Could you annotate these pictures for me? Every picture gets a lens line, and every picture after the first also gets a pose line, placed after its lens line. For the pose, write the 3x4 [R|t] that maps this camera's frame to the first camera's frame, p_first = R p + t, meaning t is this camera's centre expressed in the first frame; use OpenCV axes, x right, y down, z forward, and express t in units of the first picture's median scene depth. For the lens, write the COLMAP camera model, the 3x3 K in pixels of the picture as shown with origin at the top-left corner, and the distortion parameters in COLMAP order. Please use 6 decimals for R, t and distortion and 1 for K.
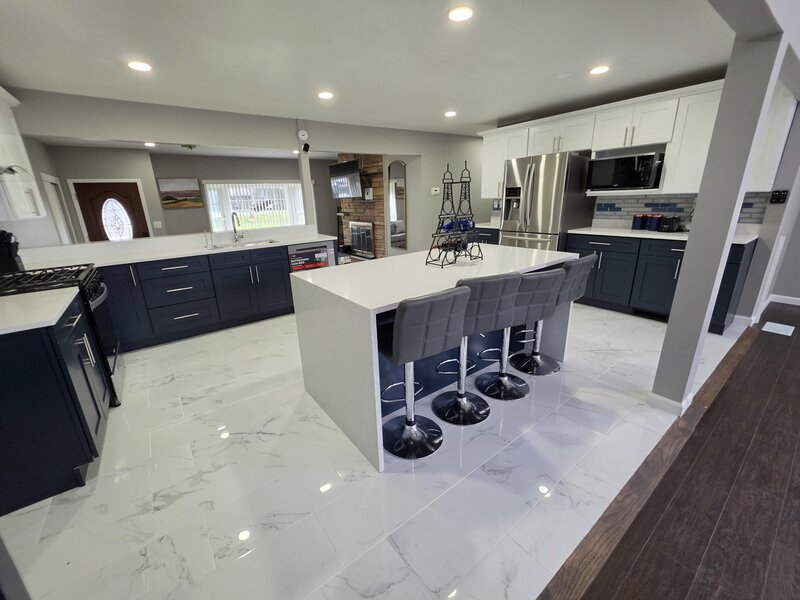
lens RADIAL K [[321.7, 0, 386.0], [0, 321.7, 296.3], [0, 0, 1]] dist [-0.003506, -0.000069]
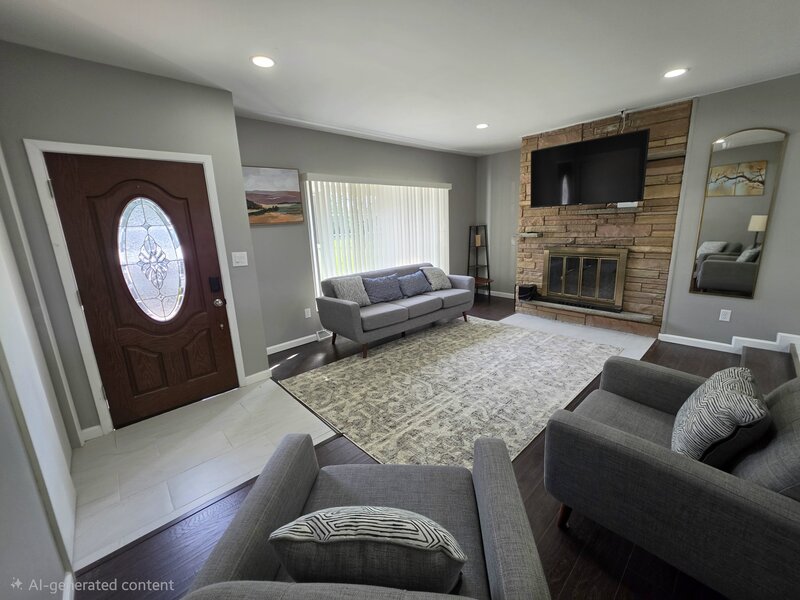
lens RADIAL K [[321.7, 0, 400.9], [0, 321.7, 295.3], [0, 0, 1]] dist [-0.003506, -0.000069]
pose [[0.993724, -0.028723, 0.108112, -0.535049], [0.037084, 0.996407, -0.076140, -0.128449], [-0.105537, 0.079671, 0.991219, 0.529135]]
